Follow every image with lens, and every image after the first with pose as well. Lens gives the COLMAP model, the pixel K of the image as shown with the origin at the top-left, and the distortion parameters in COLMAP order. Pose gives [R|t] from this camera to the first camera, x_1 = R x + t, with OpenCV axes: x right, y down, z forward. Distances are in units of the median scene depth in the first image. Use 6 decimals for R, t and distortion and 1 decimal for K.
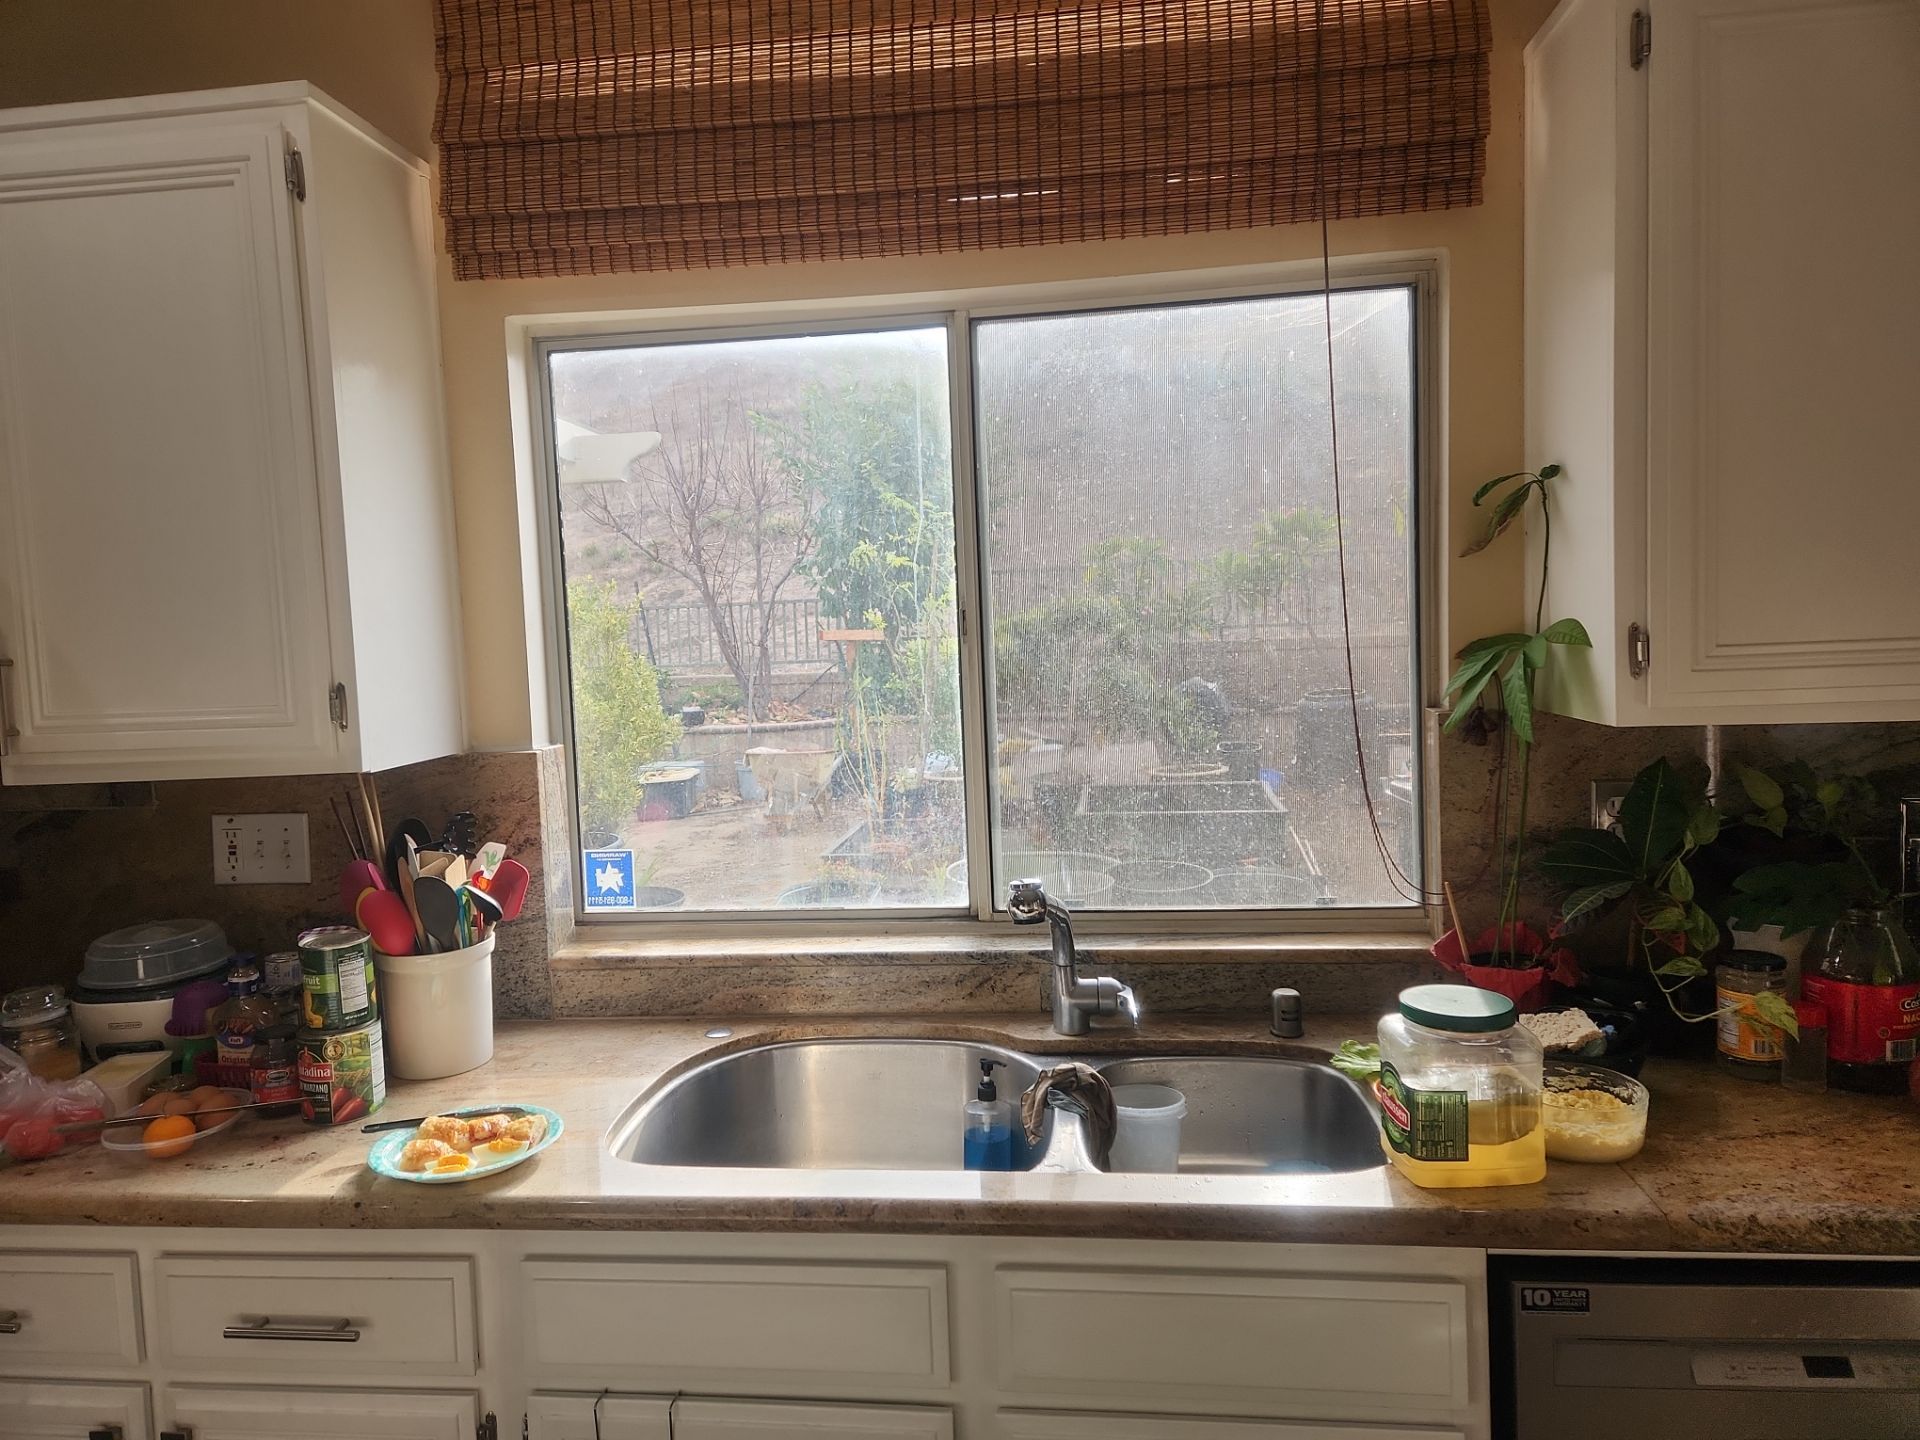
lens RADIAL K [[1320.7, 0, 952.3], [0, 1320.7, 719.0], [0, 0, 1]] dist [0.111509, -0.158781]
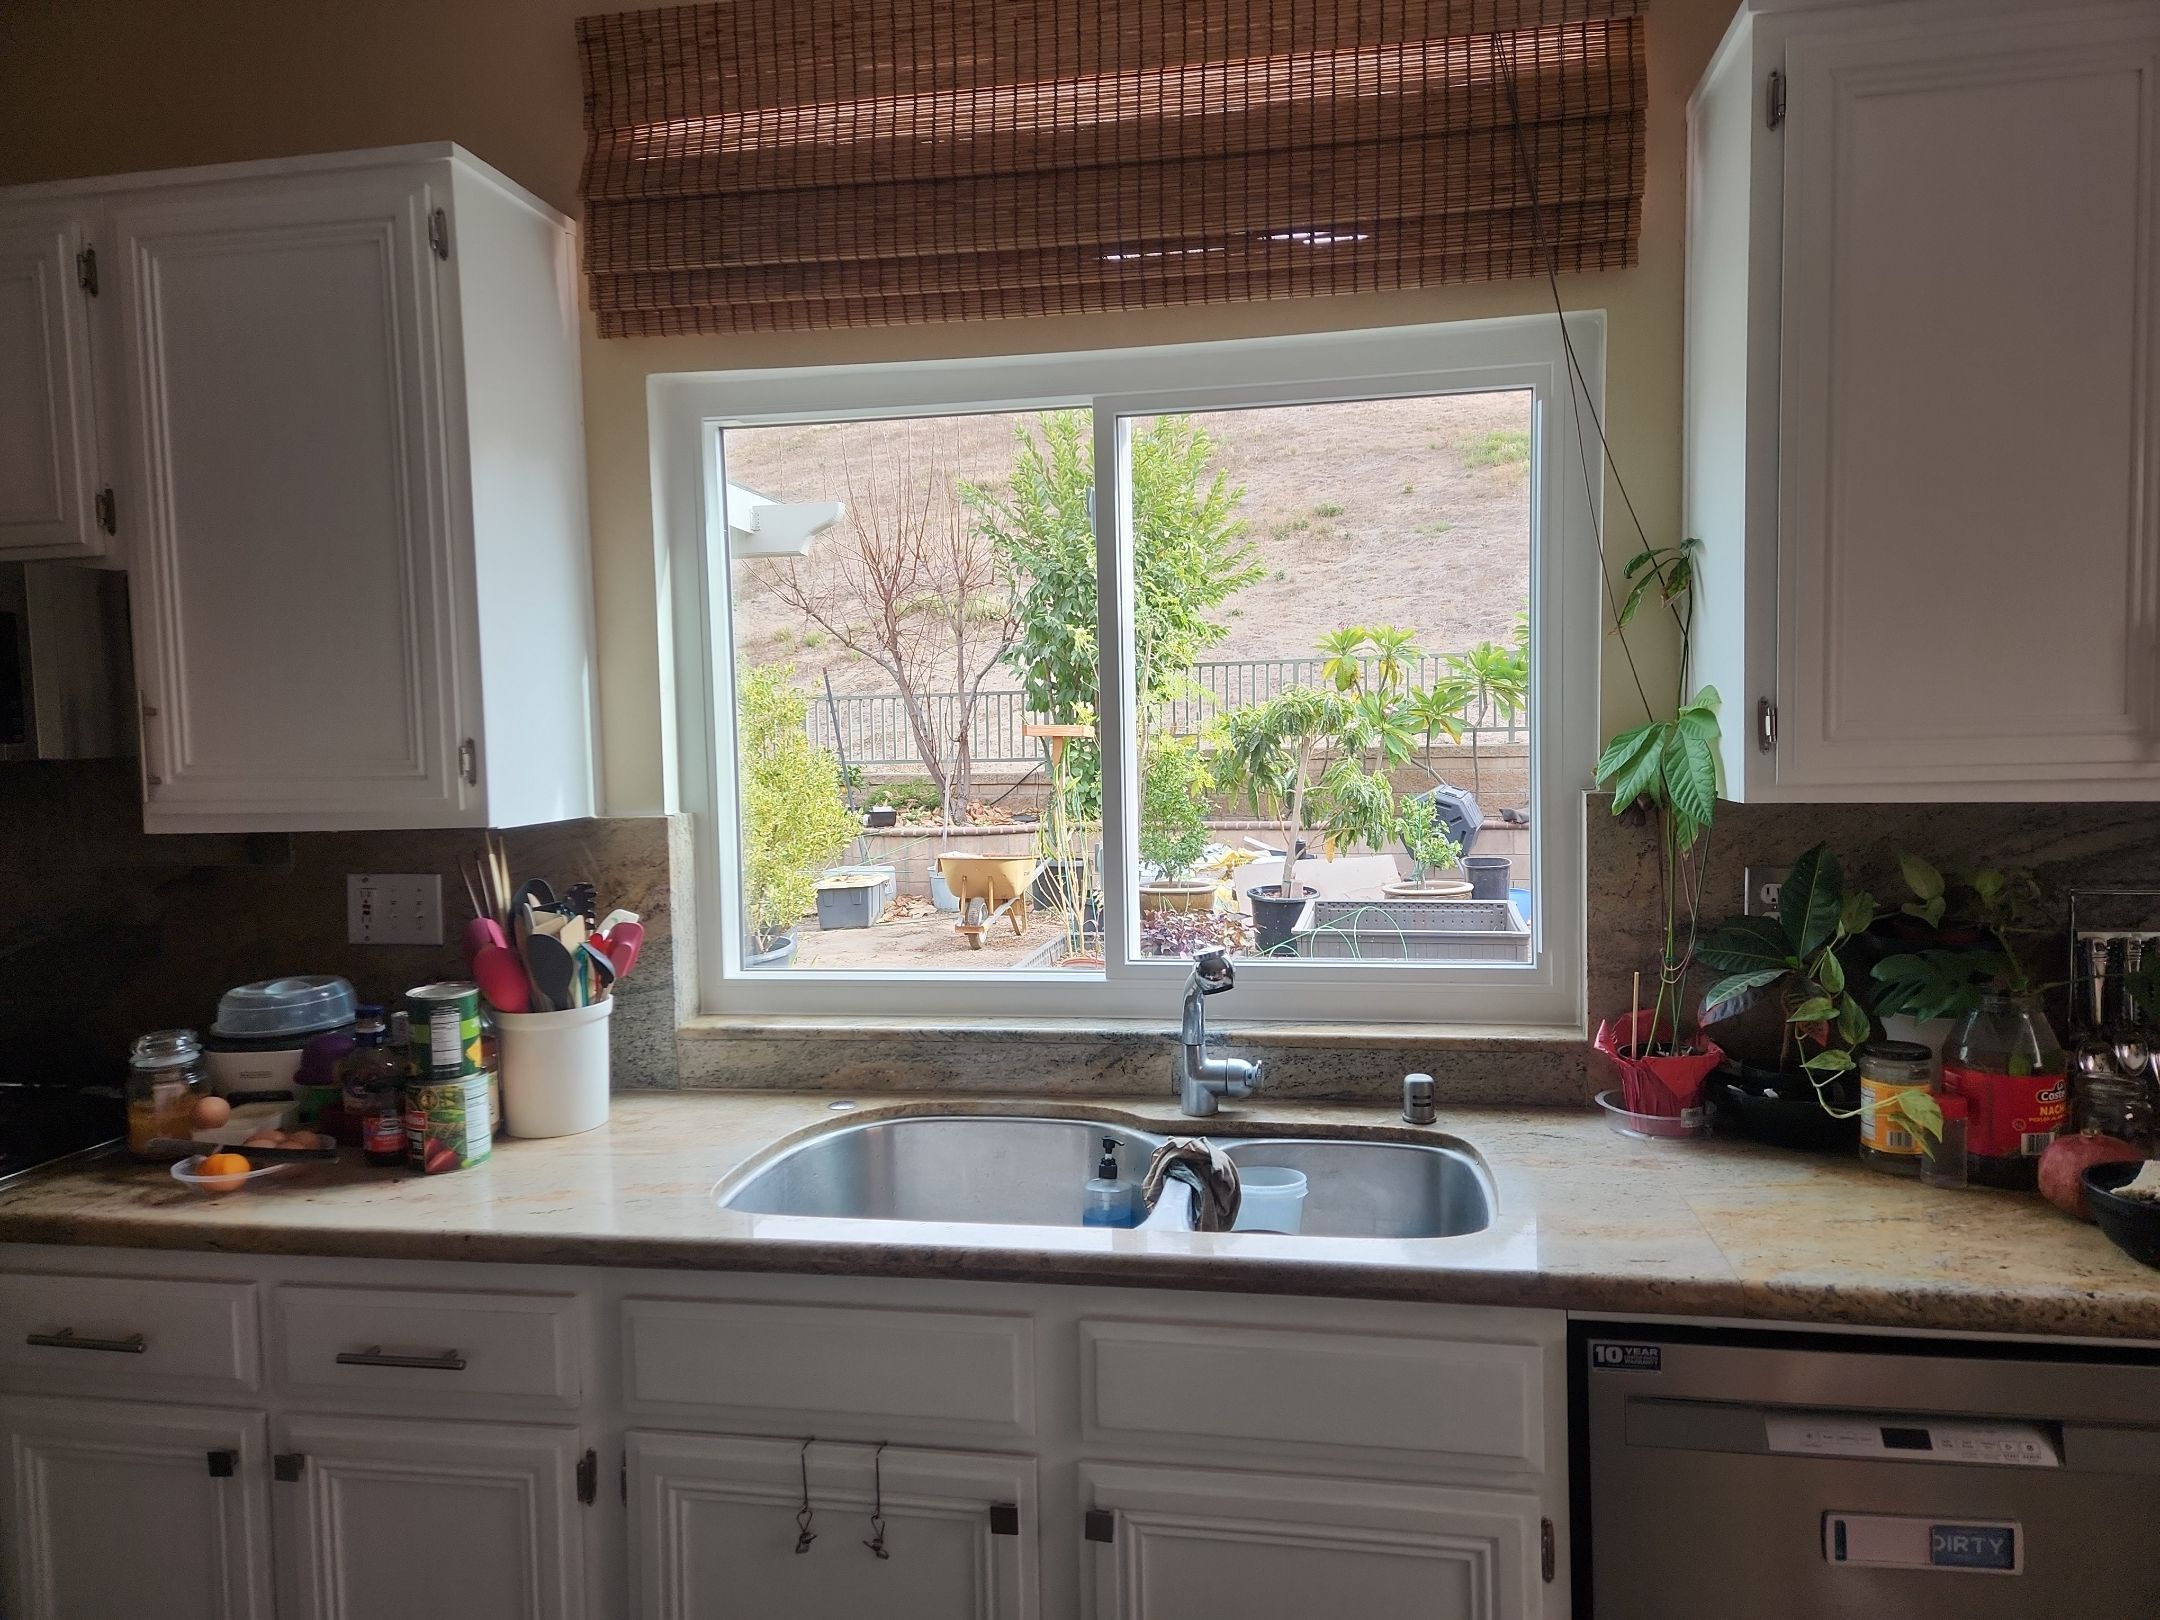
lens RADIAL K [[1496.8, 0, 1118.0], [0, 1496.8, 835.7], [0, 0, 1]] dist [0.118685, -0.216208]
pose [[0.998547, 0.021406, -0.049459, 0.080454], [-0.021397, 0.999771, 0.000726, 0.032260], [0.049464, 0.000334, 0.998776, -0.103395]]
